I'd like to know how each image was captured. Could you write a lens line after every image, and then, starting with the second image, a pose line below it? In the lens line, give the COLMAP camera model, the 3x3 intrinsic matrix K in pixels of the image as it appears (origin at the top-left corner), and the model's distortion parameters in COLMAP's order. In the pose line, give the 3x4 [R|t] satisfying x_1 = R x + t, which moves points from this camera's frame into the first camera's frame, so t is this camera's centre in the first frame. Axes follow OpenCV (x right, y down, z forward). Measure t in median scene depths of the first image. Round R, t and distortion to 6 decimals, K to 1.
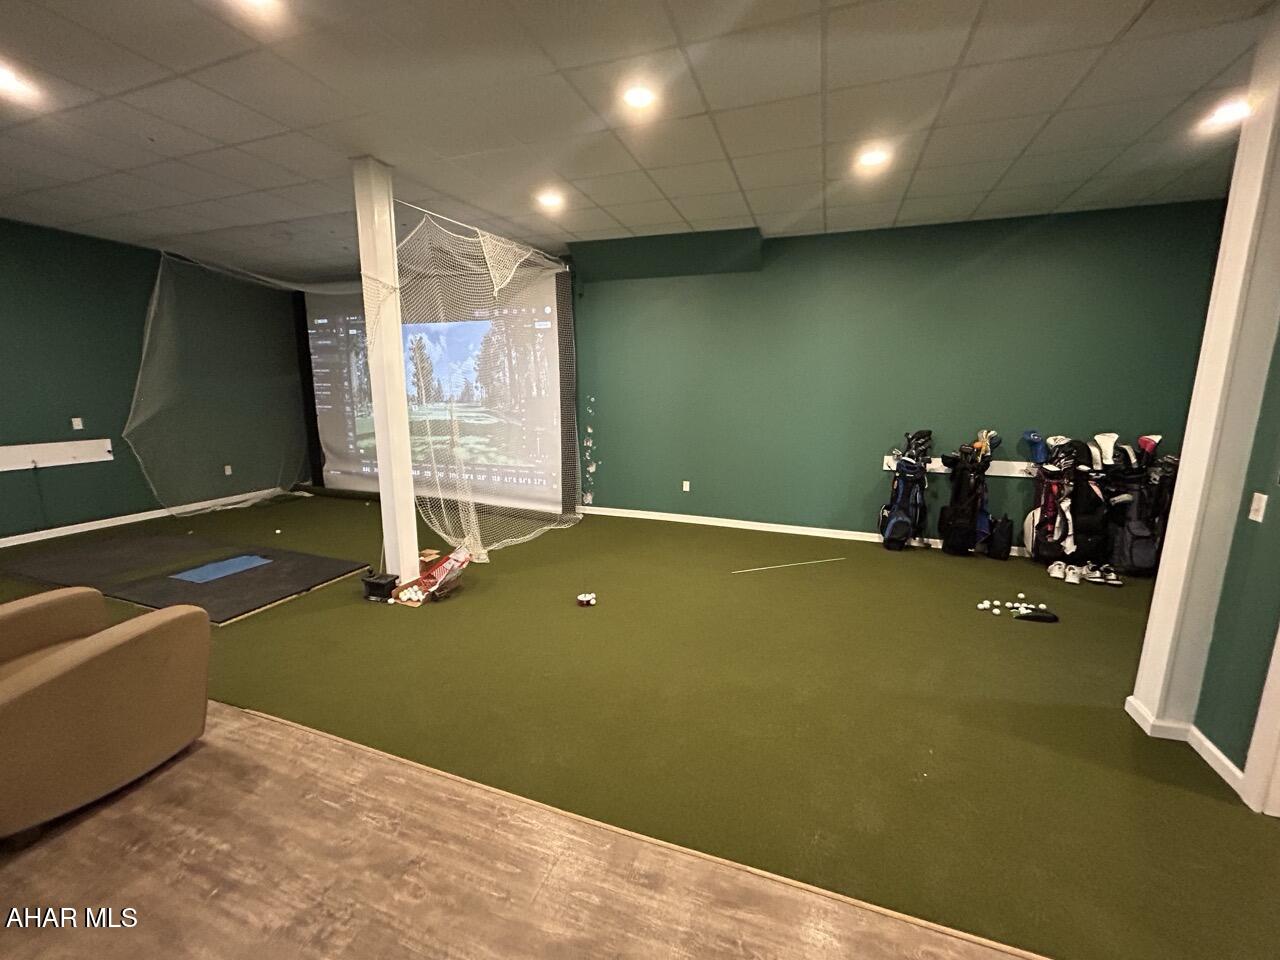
lens RADIAL K [[516.4, 0, 636.3], [0, 516.4, 479.6], [0, 0, 1]] dist [-0.000443, 0.000014]
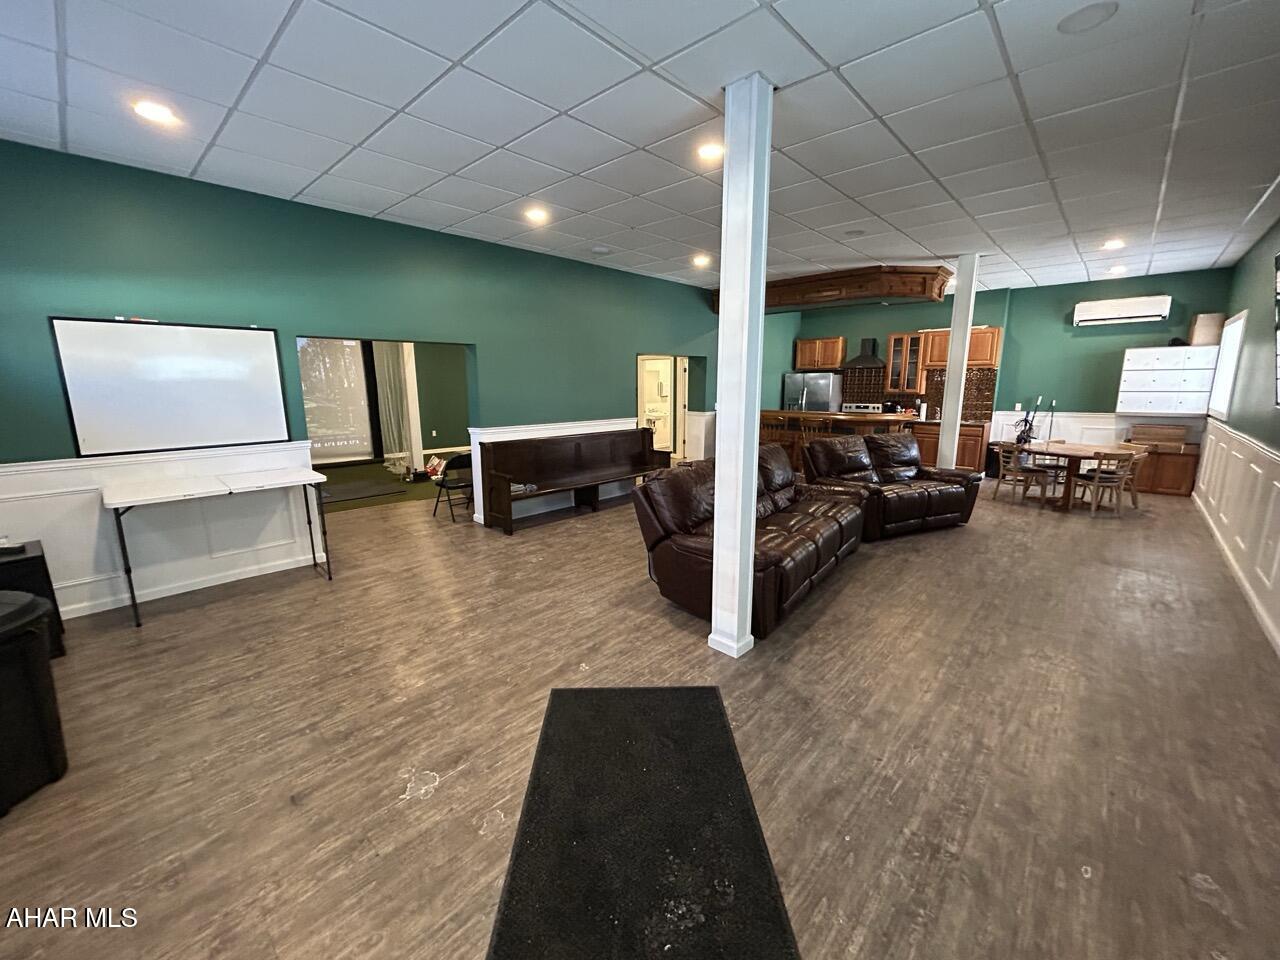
lens RADIAL K [[516.4, 0, 639.3], [0, 516.4, 479.4], [0, 0, 1]] dist [-0.000443, 0.000014]
pose [[0.390805, -0.182321, 0.902236, -1.260563], [0.168396, 0.977806, 0.124650, 0.065116], [-0.904939, 0.103219, 0.412834, -0.417415]]
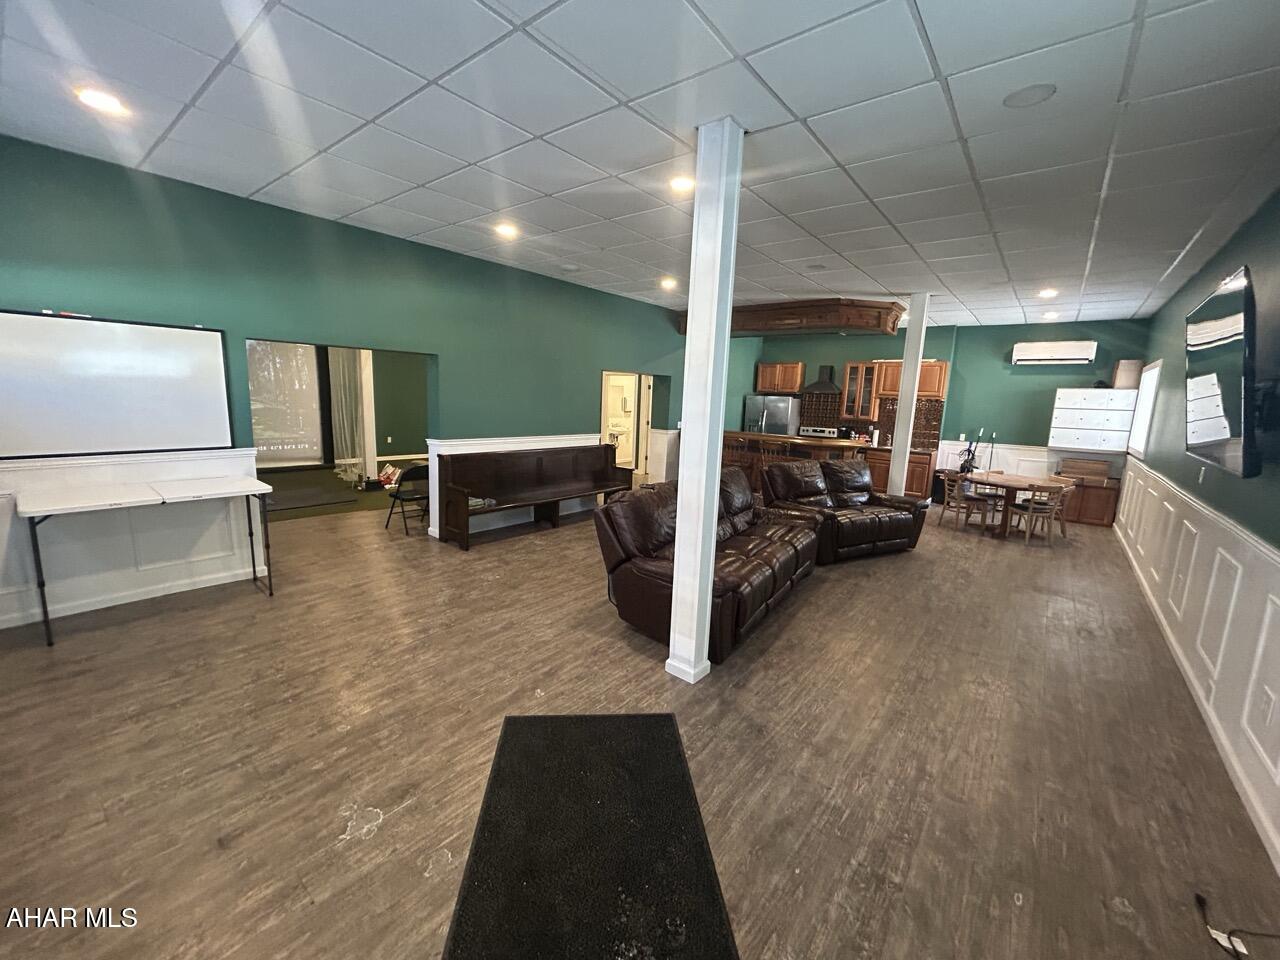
lens RADIAL K [[516.4, 0, 639.6], [0, 516.4, 479.2], [0, 0, 1]] dist [-0.000443, 0.000014]
pose [[0.325483, -0.150041, 0.933568, -1.260619], [0.128052, 0.985229, 0.113699, 0.052992], [-0.936837, 0.082538, 0.339889, -0.417057]]
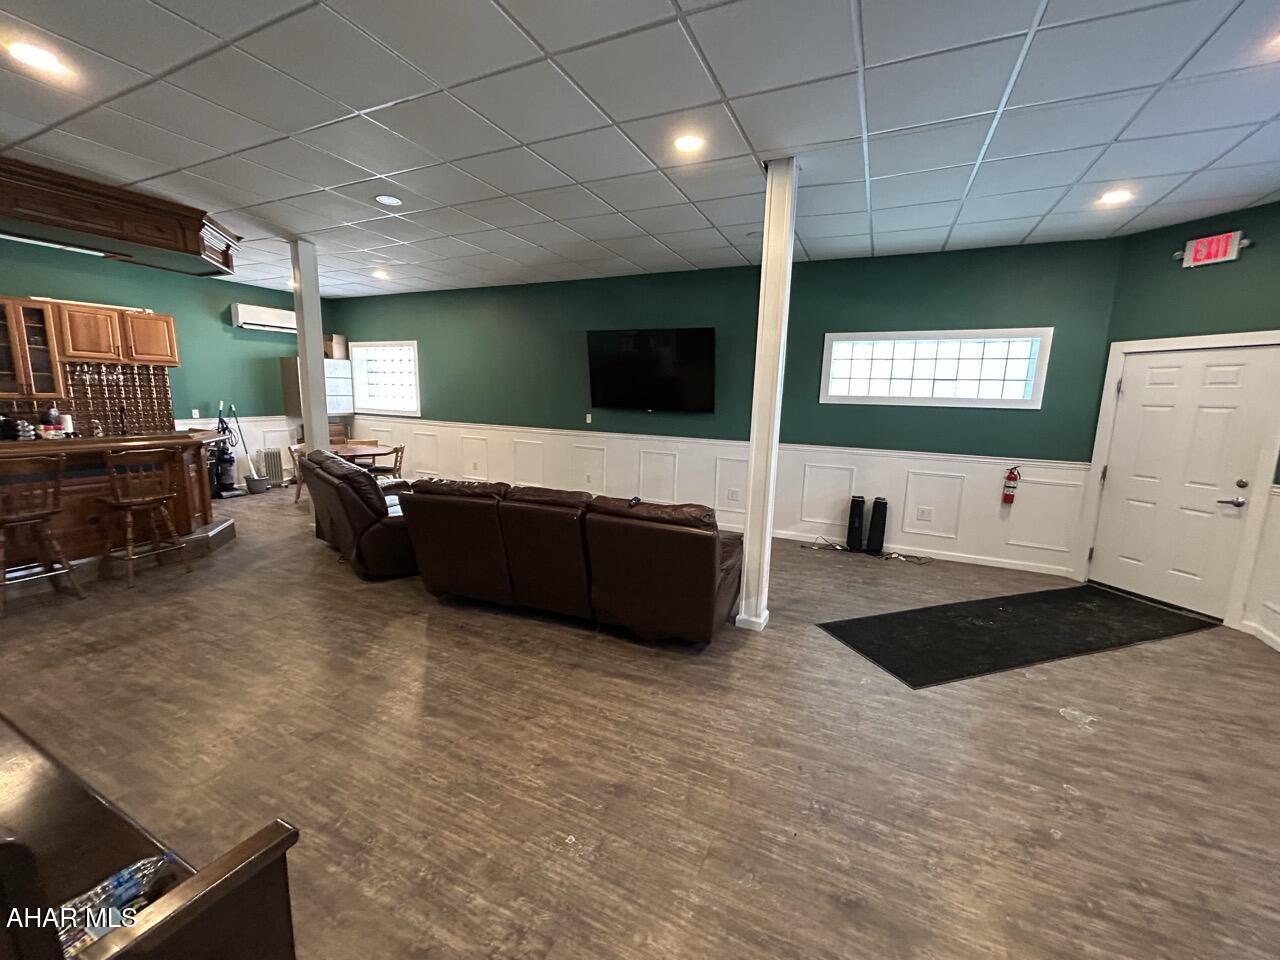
lens RADIAL K [[516.4, 0, 648.1], [0, 516.4, 478.3], [0, 0, 1]] dist [-0.000443, 0.000014]
pose [[-0.995763, -0.048437, 0.078161, -0.727801], [-0.019772, 0.942917, 0.332441, -0.045837], [-0.089802, 0.329487, -0.939880, 0.228898]]
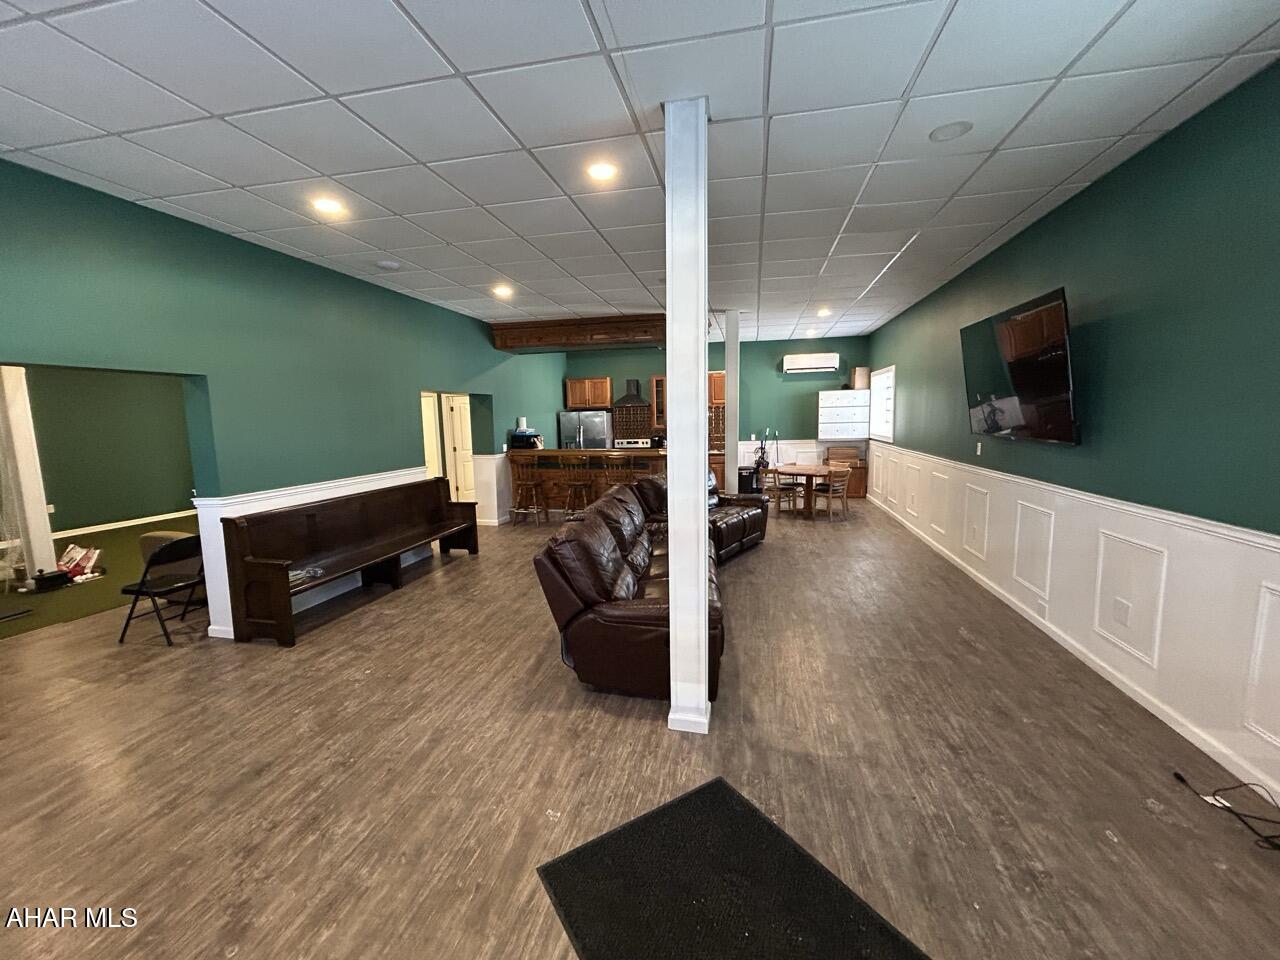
lens RADIAL K [[516.4, 0, 640.7], [0, 516.4, 478.8], [0, 0, 1]] dist [-0.000443, 0.000014]
pose [[-0.136281, -0.126850, 0.982515, -1.204489], [0.192178, 0.969544, 0.151831, 0.025814], [-0.971851, 0.209509, -0.107753, -0.230429]]
